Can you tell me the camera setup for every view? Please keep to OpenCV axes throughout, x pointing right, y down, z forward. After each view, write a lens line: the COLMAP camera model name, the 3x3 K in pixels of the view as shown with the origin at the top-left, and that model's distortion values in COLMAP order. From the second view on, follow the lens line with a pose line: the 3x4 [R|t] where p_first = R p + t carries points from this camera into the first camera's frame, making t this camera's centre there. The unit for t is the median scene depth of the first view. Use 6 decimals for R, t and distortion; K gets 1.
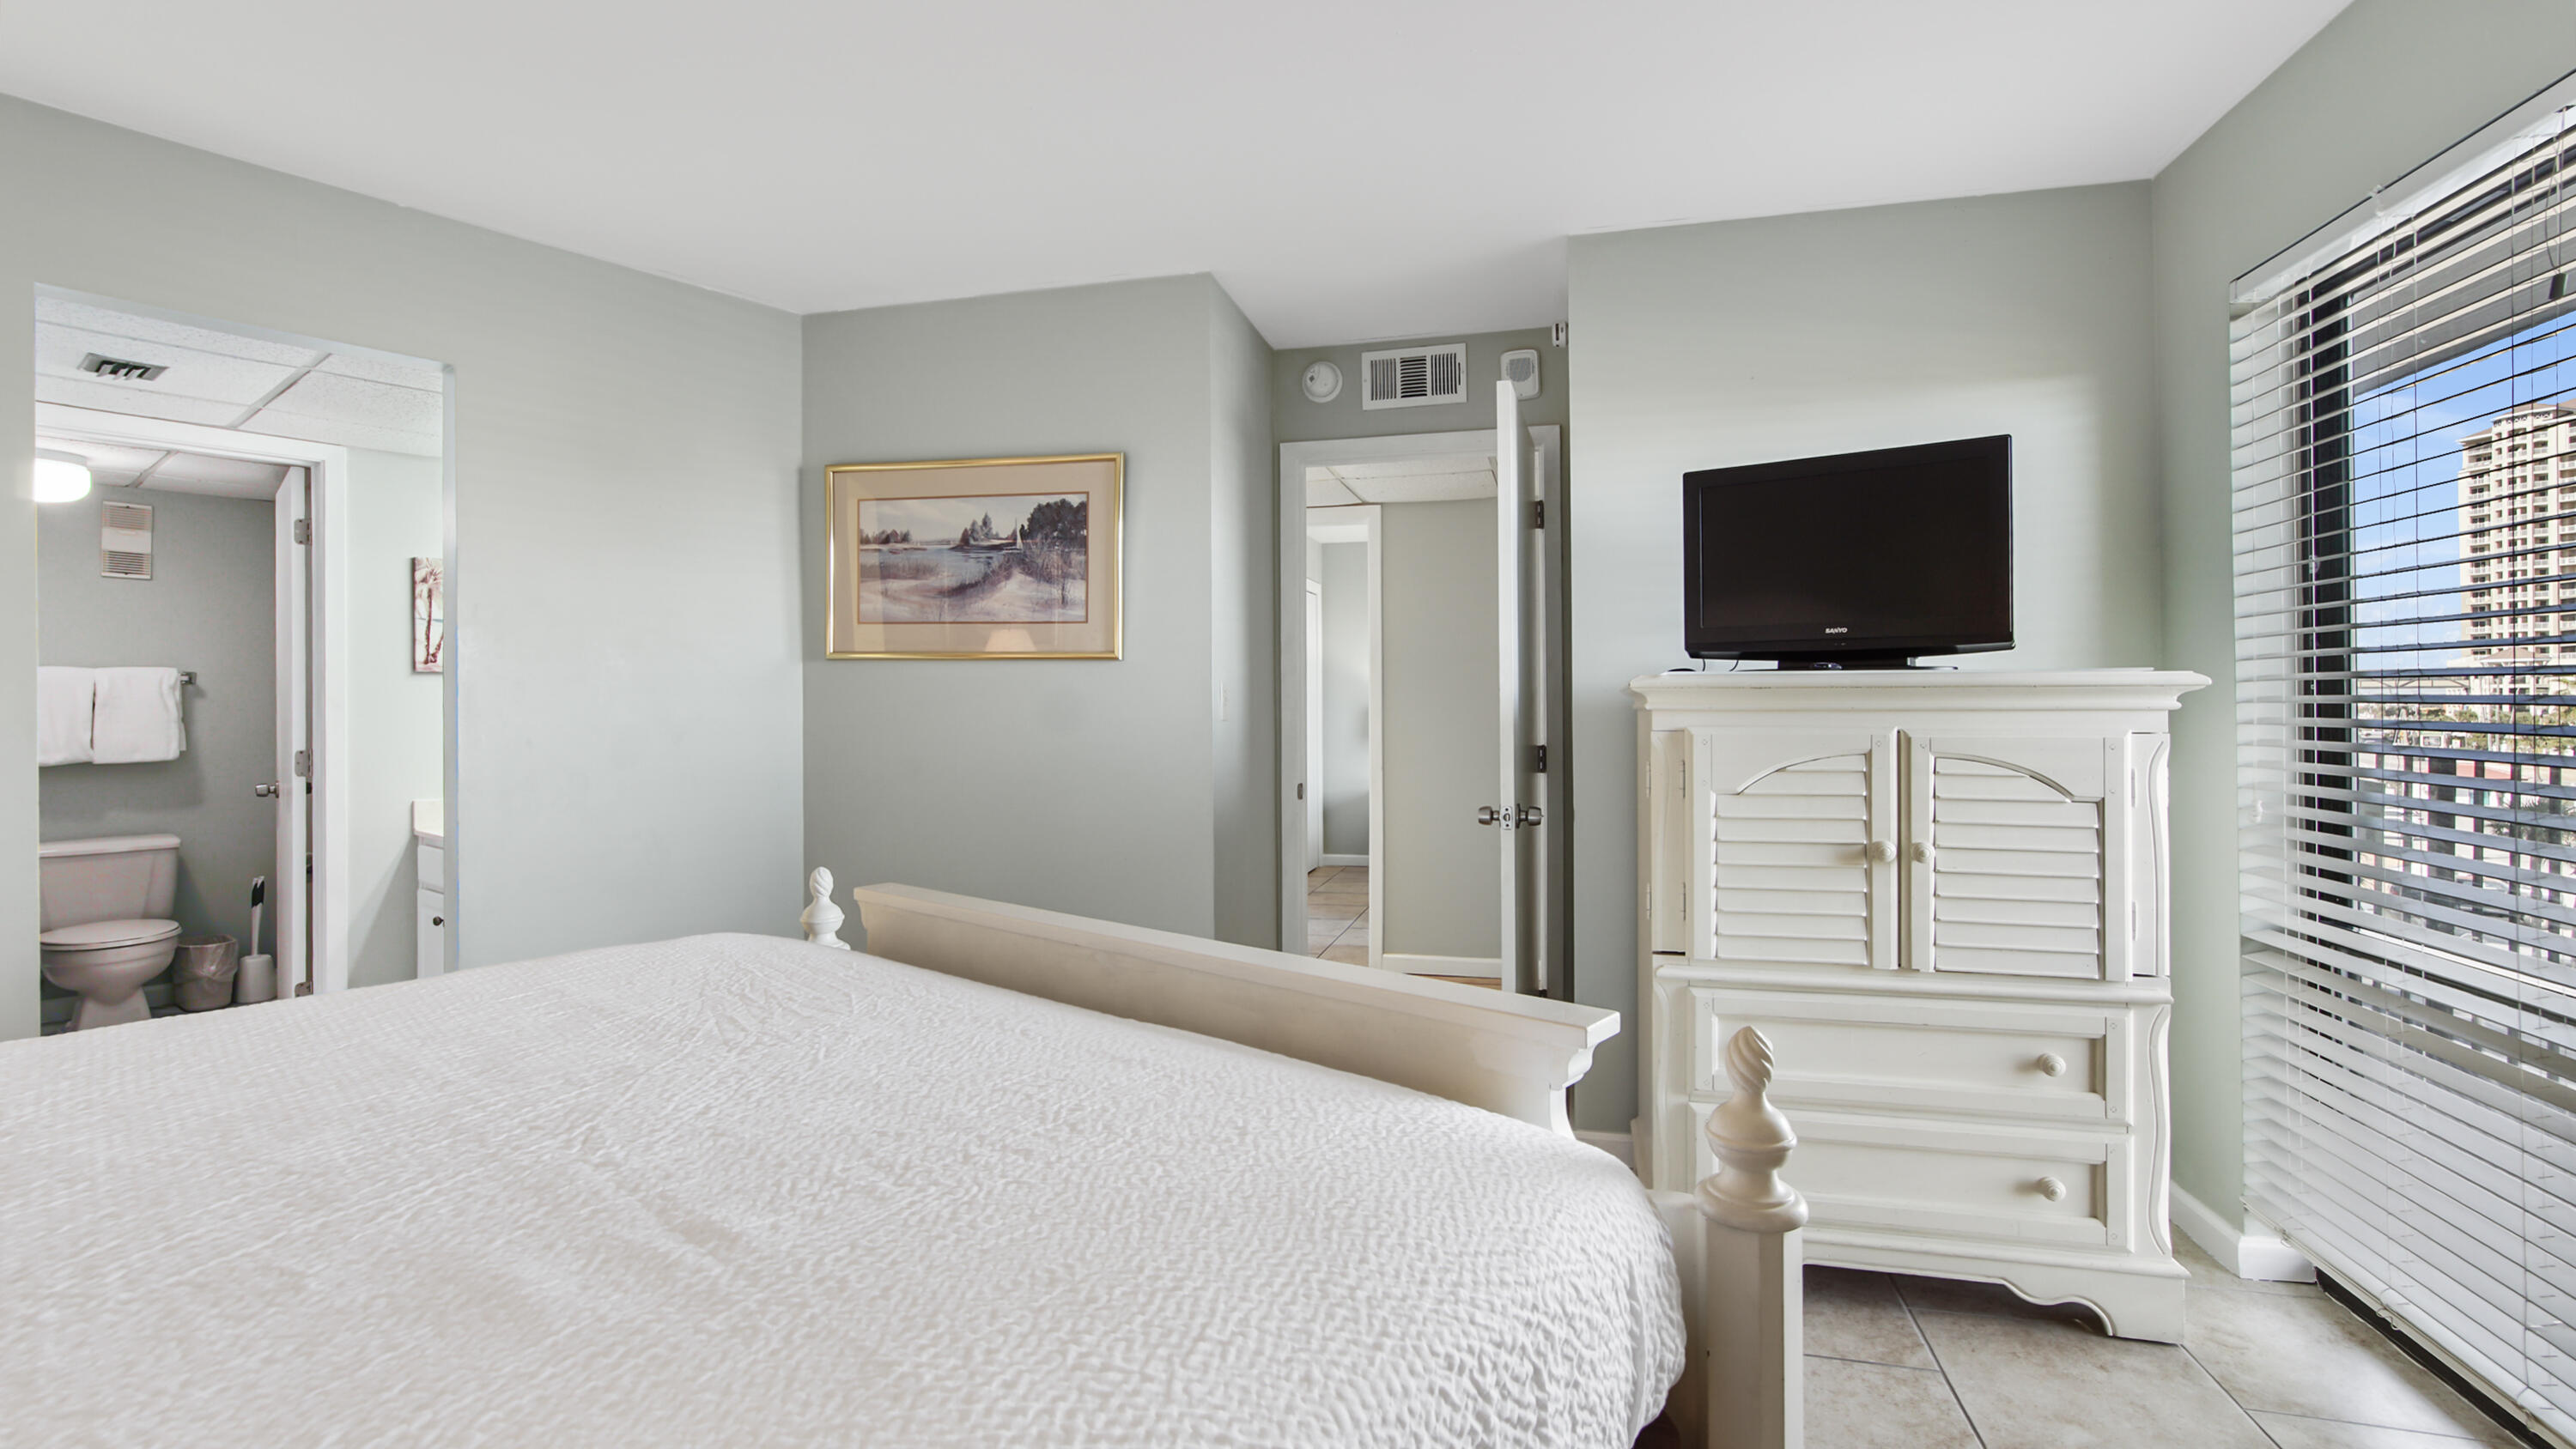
lens RADIAL K [[1121.9, 0, 1284.1], [0, 1121.9, 707.6], [0, 0, 1]] dist [-0.001817, -0.000172]
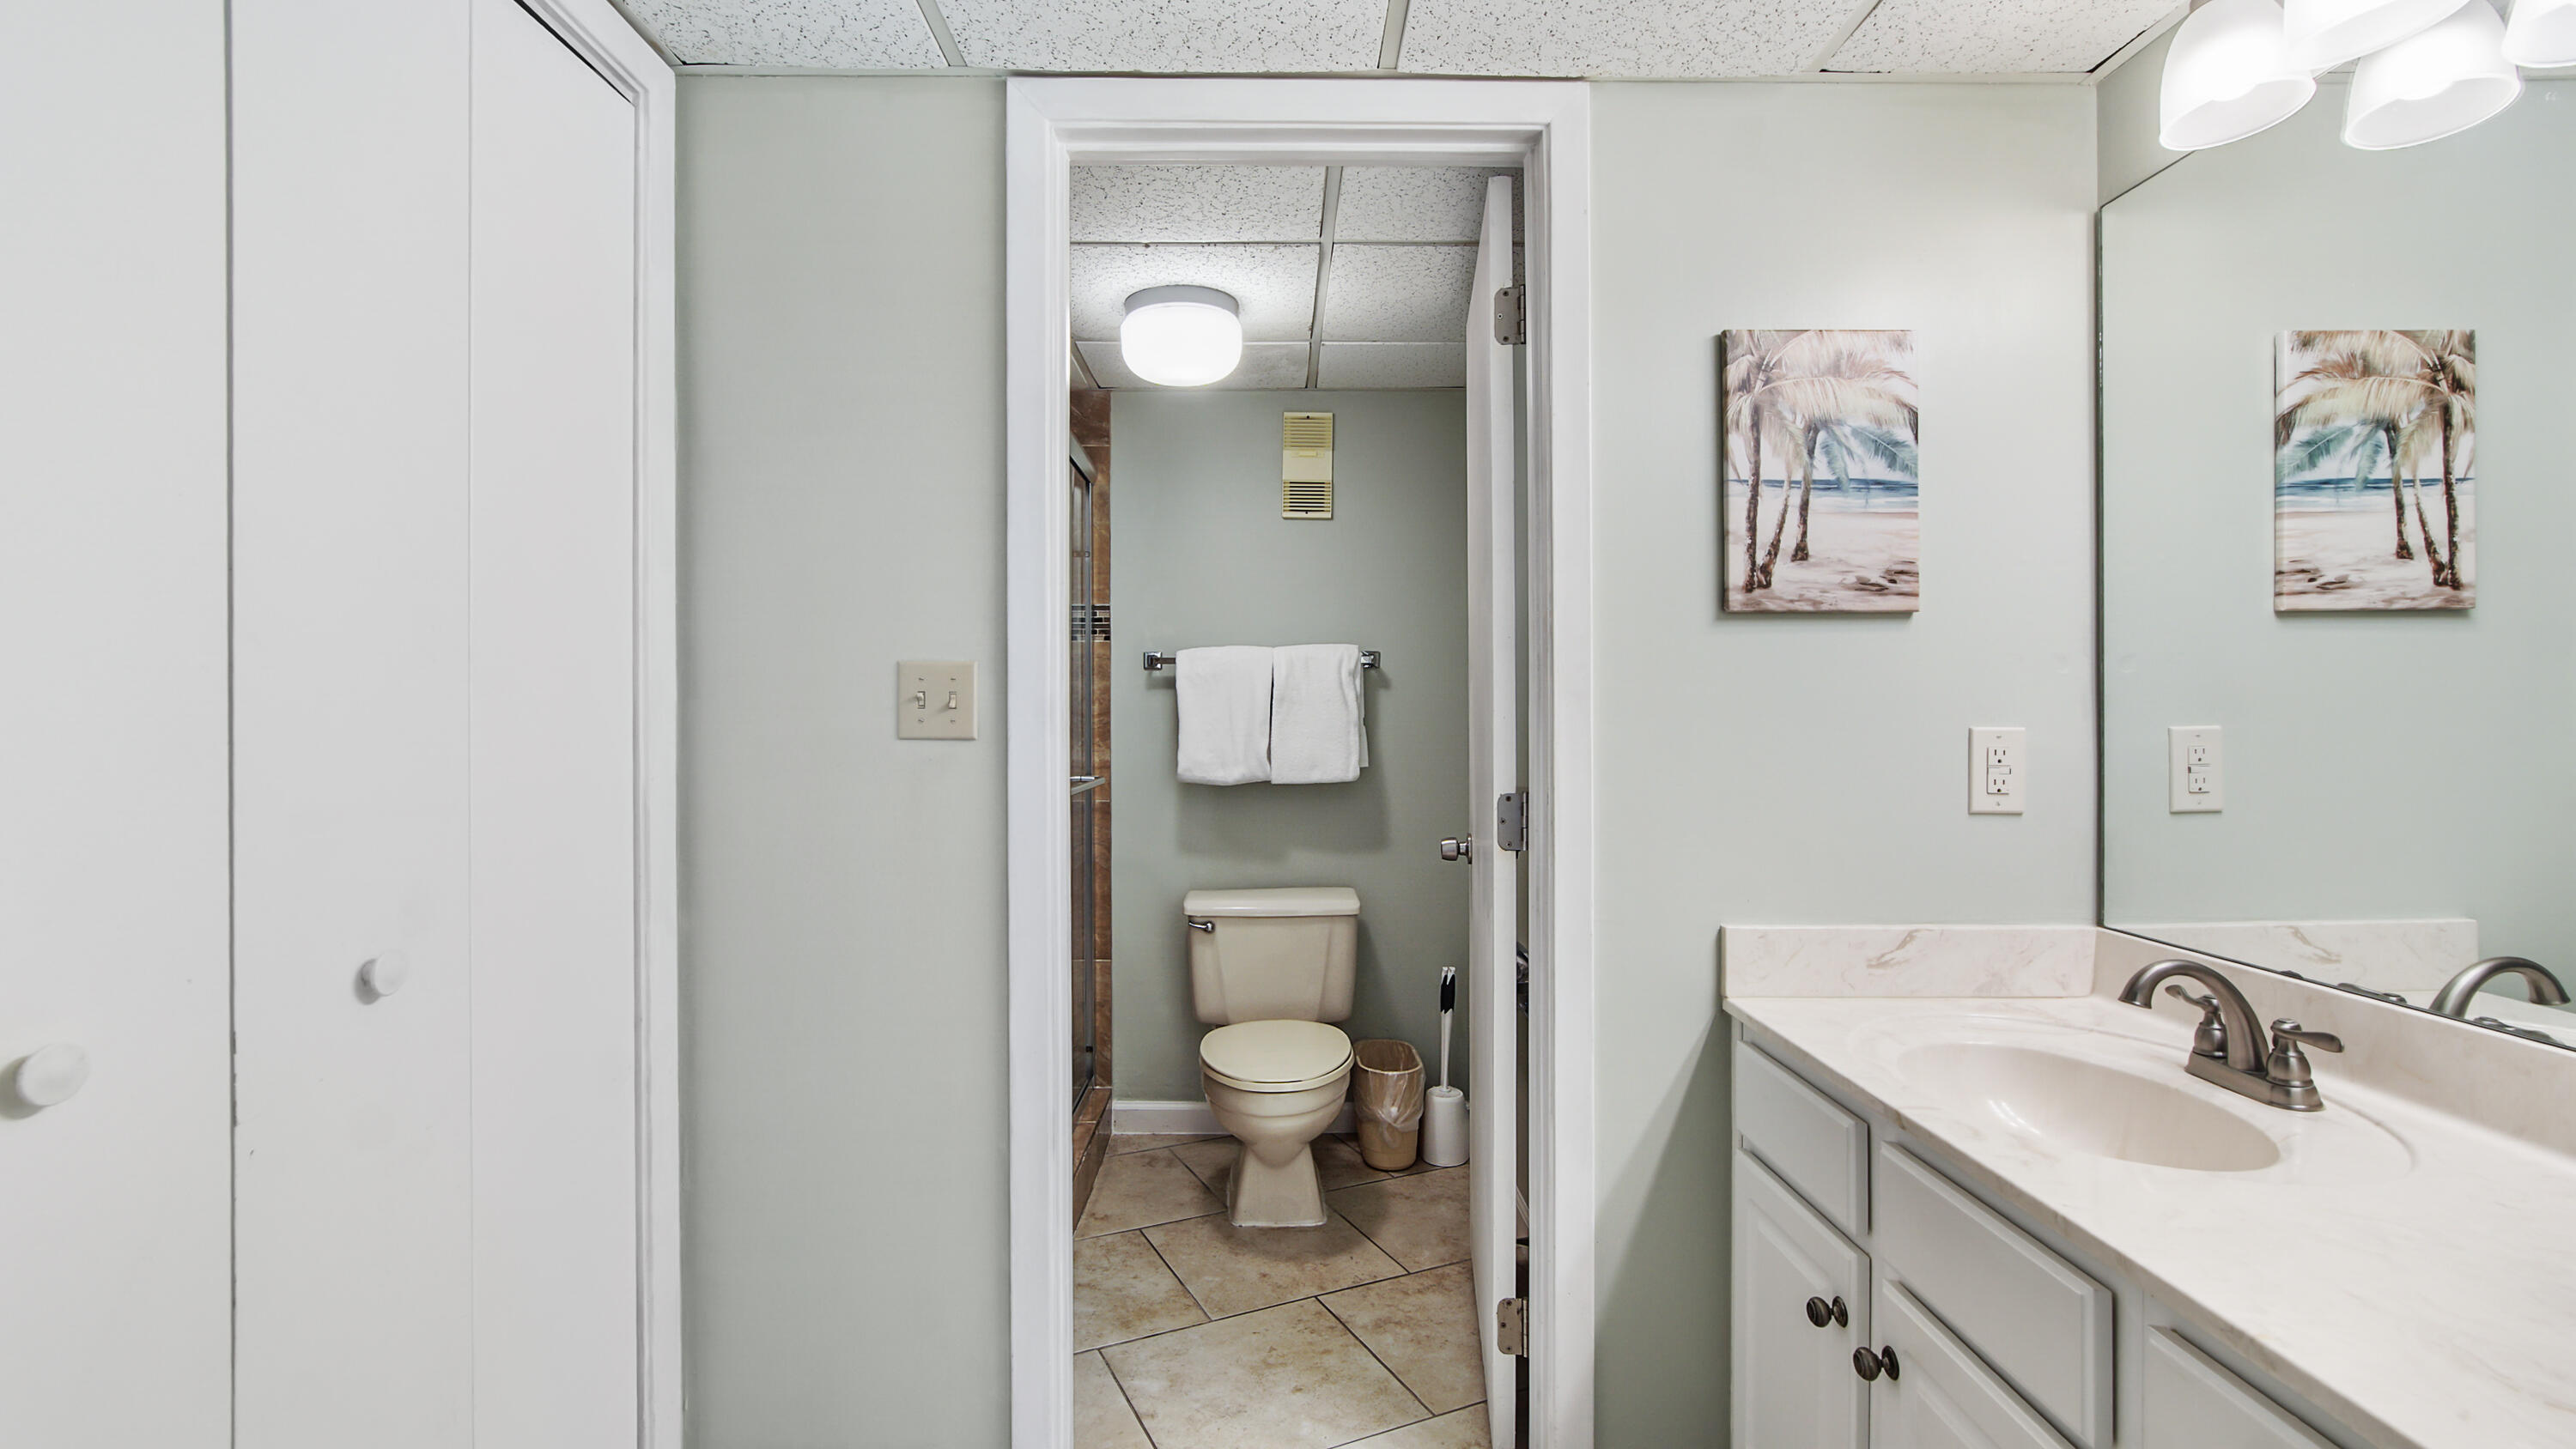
lens RADIAL K [[1139.2, 0, 1285.9], [0, 1139.2, 712.3], [0, 0, 1]] dist [-0.000579, -0.000018]
pose [[0.627191, 0.003667, -0.778857, -0.491387], [0.003047, 0.999970, 0.007161, 0.000616], [0.778860, -0.006865, 0.627161, 0.547276]]
